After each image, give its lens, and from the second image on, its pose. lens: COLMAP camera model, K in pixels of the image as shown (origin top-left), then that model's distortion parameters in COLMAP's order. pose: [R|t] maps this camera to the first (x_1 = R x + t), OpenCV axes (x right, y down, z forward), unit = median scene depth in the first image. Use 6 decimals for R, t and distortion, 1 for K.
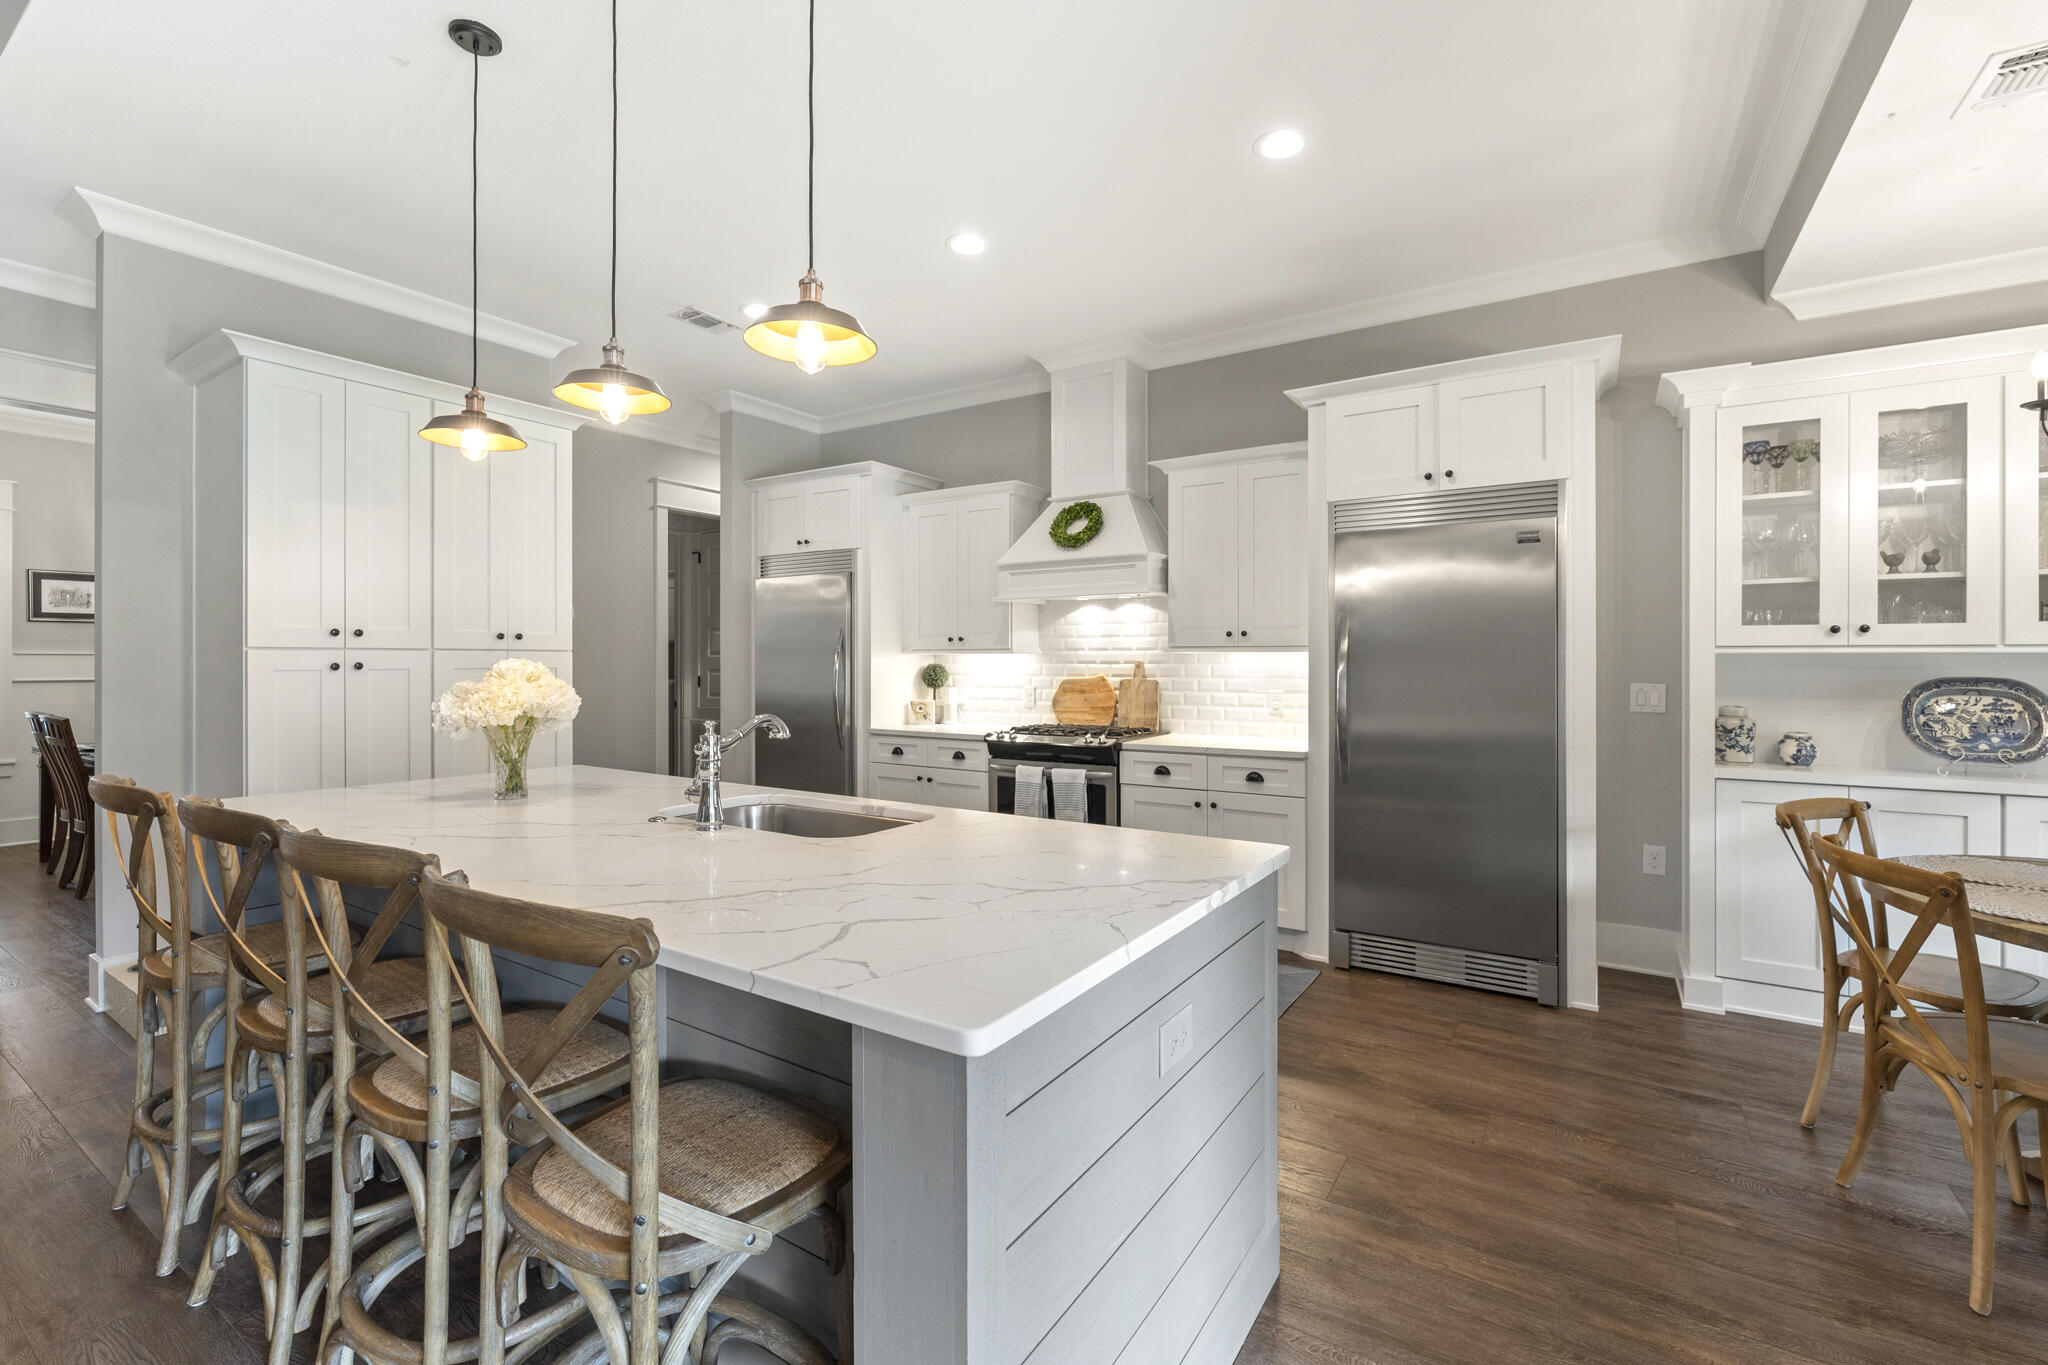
lens RADIAL K [[869.8, 0, 1027.5], [0, 869.8, 664.6], [0, 0, 1]] dist [-0.024340, 0.000100]
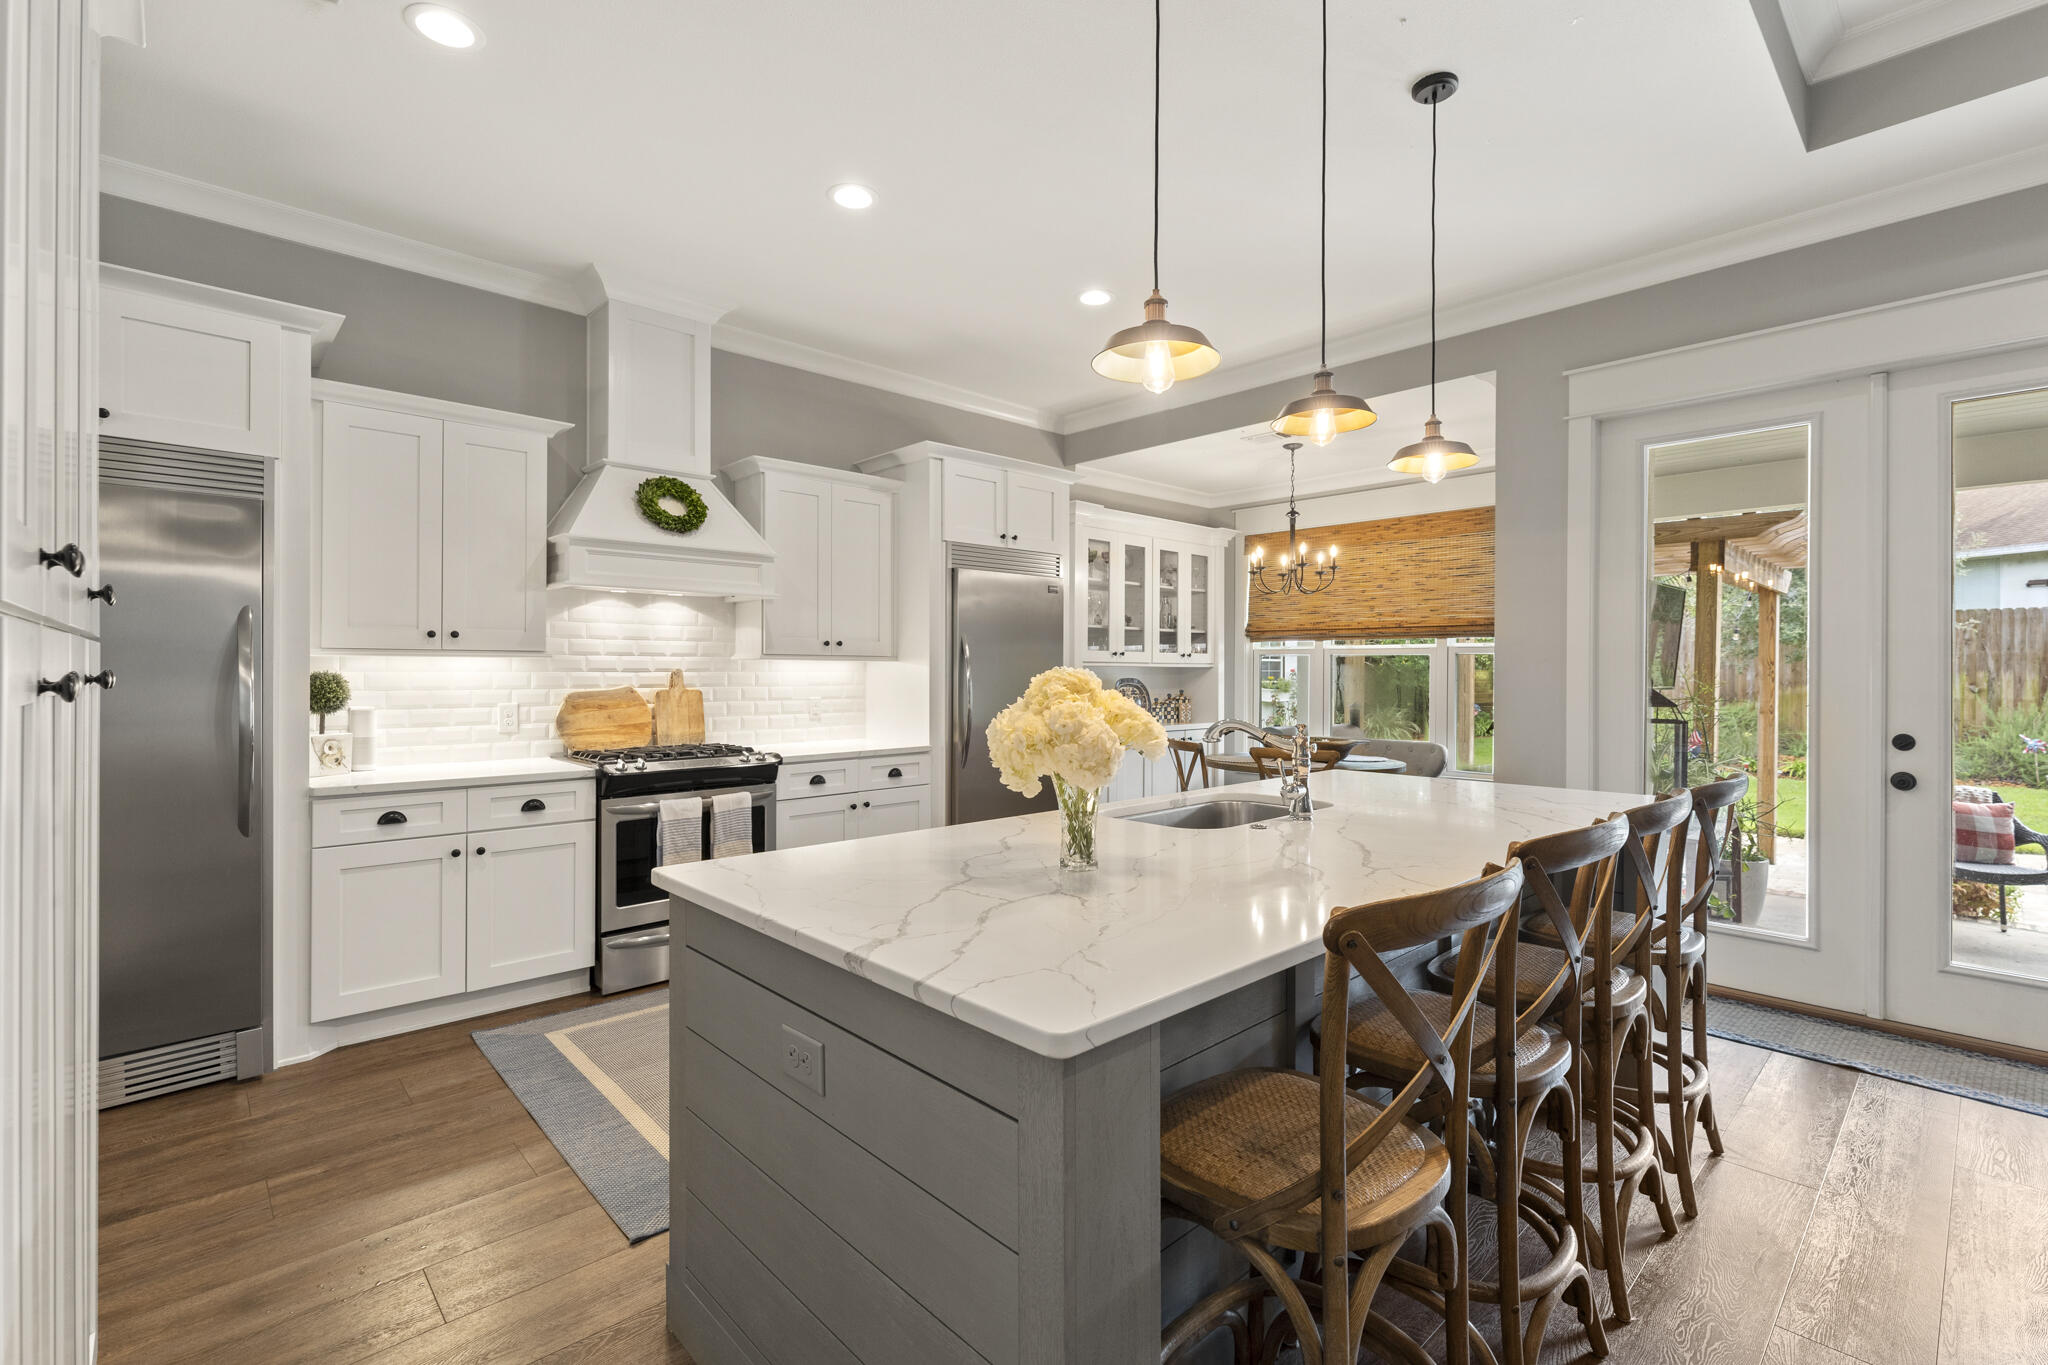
lens RADIAL K [[921.7, 0, 1021.7], [0, 921.7, 672.5], [0, 0, 1]] dist [0.002402, 0.000135]
pose [[0.235594, -0.001549, 0.971850, -0.702725], [0.000390, 0.999999, 0.001499, -0.001629], [-0.971851, 0.000026, 0.235595, 0.455556]]
